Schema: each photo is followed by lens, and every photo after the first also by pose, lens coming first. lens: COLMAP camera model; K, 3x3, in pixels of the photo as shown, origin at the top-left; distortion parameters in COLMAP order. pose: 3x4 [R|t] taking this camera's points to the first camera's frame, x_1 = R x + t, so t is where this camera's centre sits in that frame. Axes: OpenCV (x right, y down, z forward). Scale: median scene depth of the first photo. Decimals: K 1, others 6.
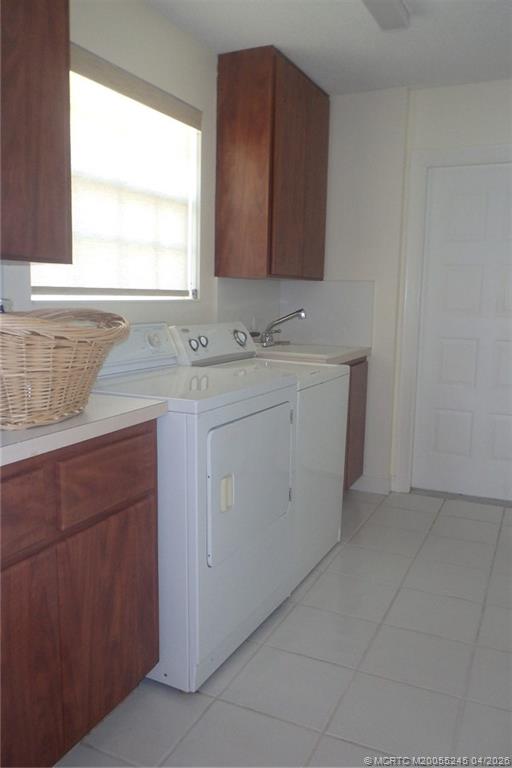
lens RADIAL K [[638.2, 0, 256.0], [0, 638.2, 384.0], [0, 0, 1]] dist [-0.004988, -0.288491]
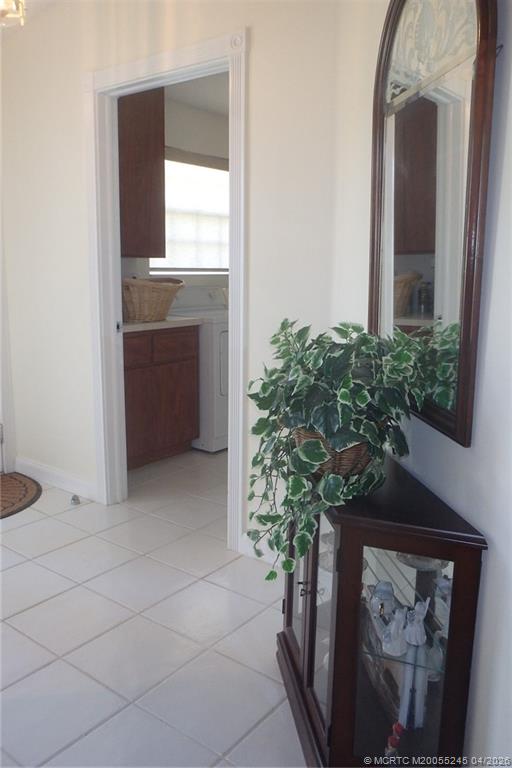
lens RADIAL K [[643.5, 0, 256.0], [0, 643.5, 384.0], [0, 0, 1]] dist [-0.005901, -0.005681]
pose [[0.976180, 0.029475, -0.214951, 0.506471], [-0.021667, 0.999020, 0.038589, 0.156327], [0.215877, -0.033013, 0.975862, -1.124523]]
